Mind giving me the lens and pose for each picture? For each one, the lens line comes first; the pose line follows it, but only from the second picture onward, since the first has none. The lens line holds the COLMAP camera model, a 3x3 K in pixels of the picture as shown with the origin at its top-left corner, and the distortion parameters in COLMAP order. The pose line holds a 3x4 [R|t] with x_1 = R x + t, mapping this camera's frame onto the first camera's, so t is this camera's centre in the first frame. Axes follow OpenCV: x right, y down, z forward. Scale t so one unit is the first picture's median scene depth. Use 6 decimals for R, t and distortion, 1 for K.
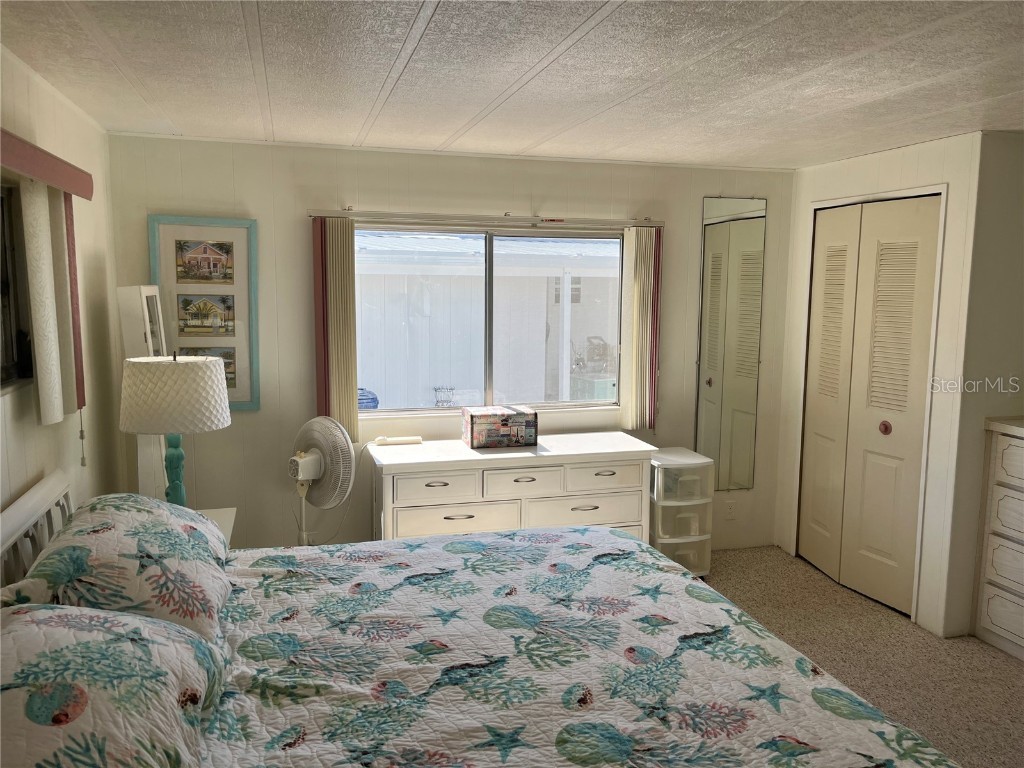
lens RADIAL K [[779.5, 0, 508.6], [0, 779.5, 377.6], [0, 0, 1]] dist [0.069078, -0.092438]
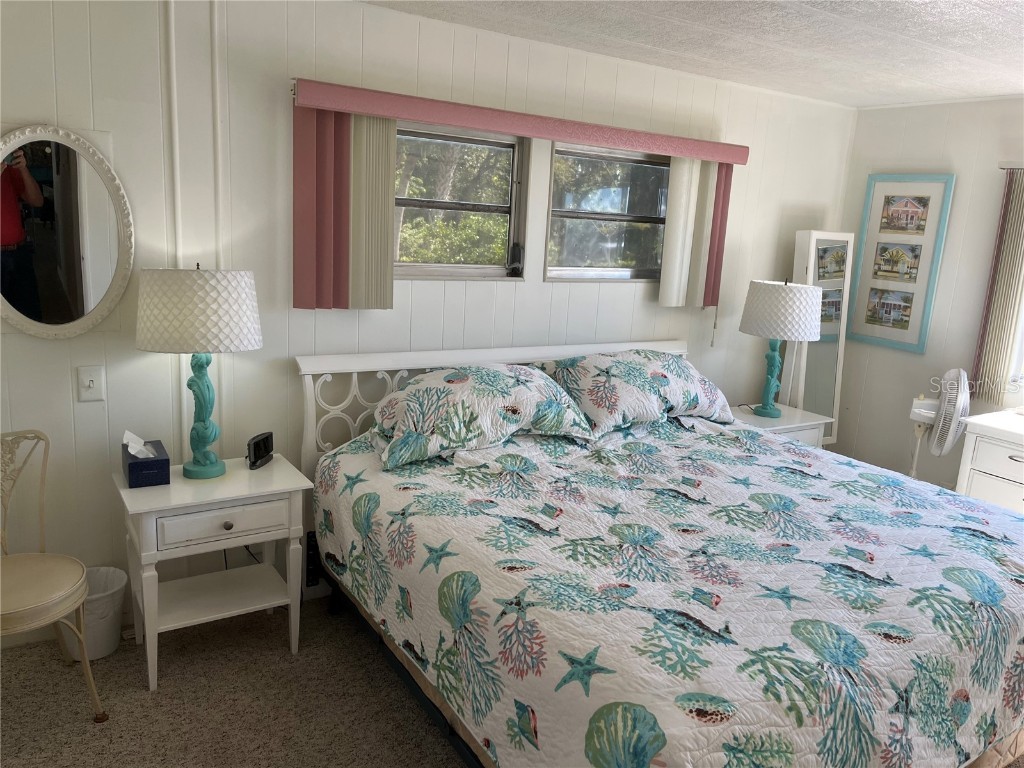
lens RADIAL K [[779.5, 0, 511.8], [0, 779.5, 388.2], [0, 0, 1]] dist [0.069078, -0.092438]
pose [[0.286486, 0.208838, -0.935047, 0.897694], [-0.174400, 0.971016, 0.163437, 0.013908], [0.942078, 0.116250, 0.314604, 0.219858]]
